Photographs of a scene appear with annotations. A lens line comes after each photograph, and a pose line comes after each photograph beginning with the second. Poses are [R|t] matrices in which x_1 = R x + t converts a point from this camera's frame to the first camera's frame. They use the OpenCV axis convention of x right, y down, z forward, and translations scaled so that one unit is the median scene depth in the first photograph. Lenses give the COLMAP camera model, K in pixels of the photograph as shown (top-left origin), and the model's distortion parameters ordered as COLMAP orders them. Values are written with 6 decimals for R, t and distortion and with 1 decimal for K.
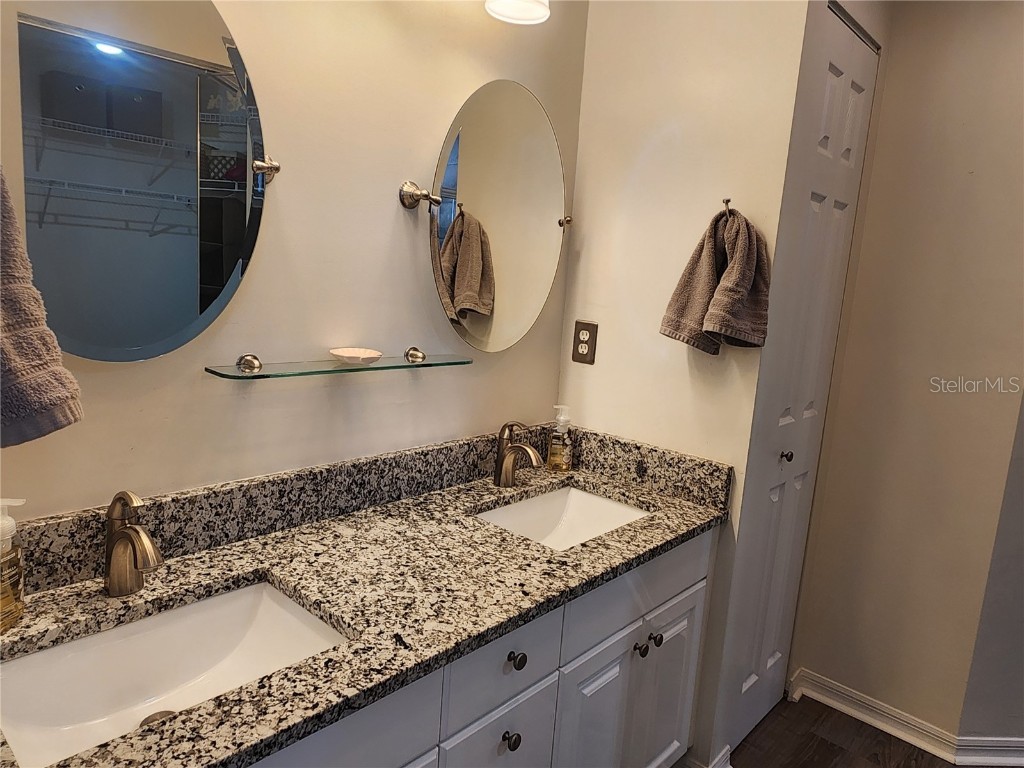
lens RADIAL K [[686.9, 0, 514.6], [0, 686.9, 381.1], [0, 0, 1]] dist [0.003776, 0.000652]
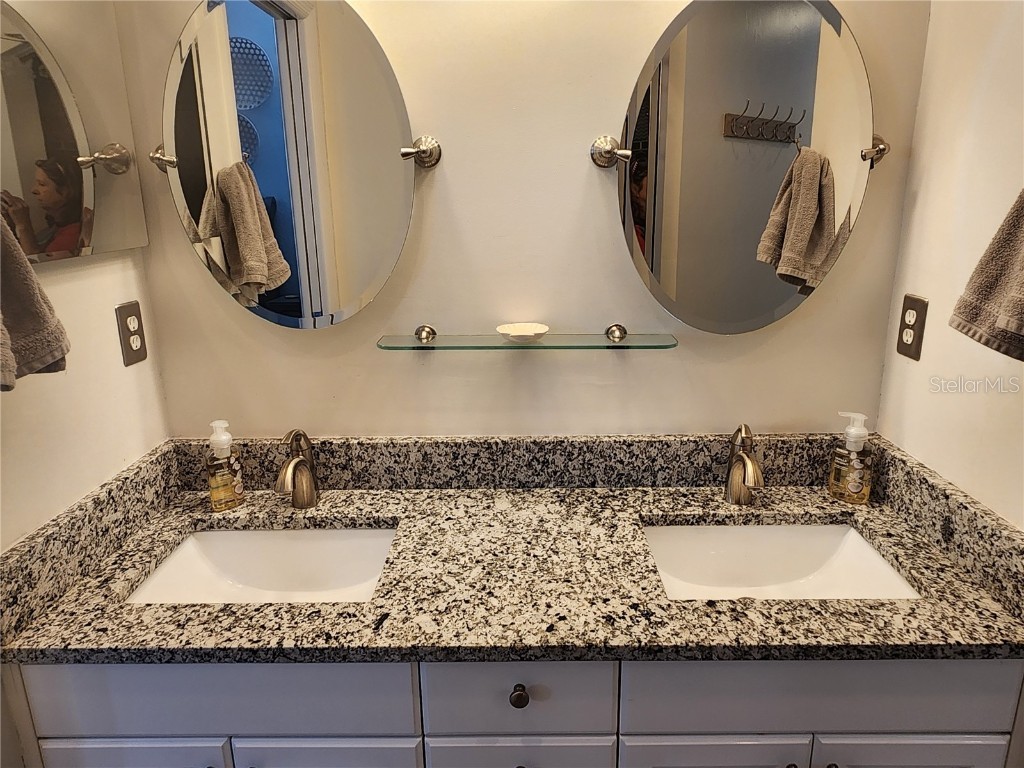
lens RADIAL K [[686.9, 0, 513.0], [0, 686.9, 384.7], [0, 0, 1]] dist [0.003776, 0.000652]
pose [[0.658248, 0.126203, -0.742147, 0.475425], [-0.061976, 0.991586, 0.113651, -0.070606], [0.750246, -0.028815, 0.660531, 0.333564]]
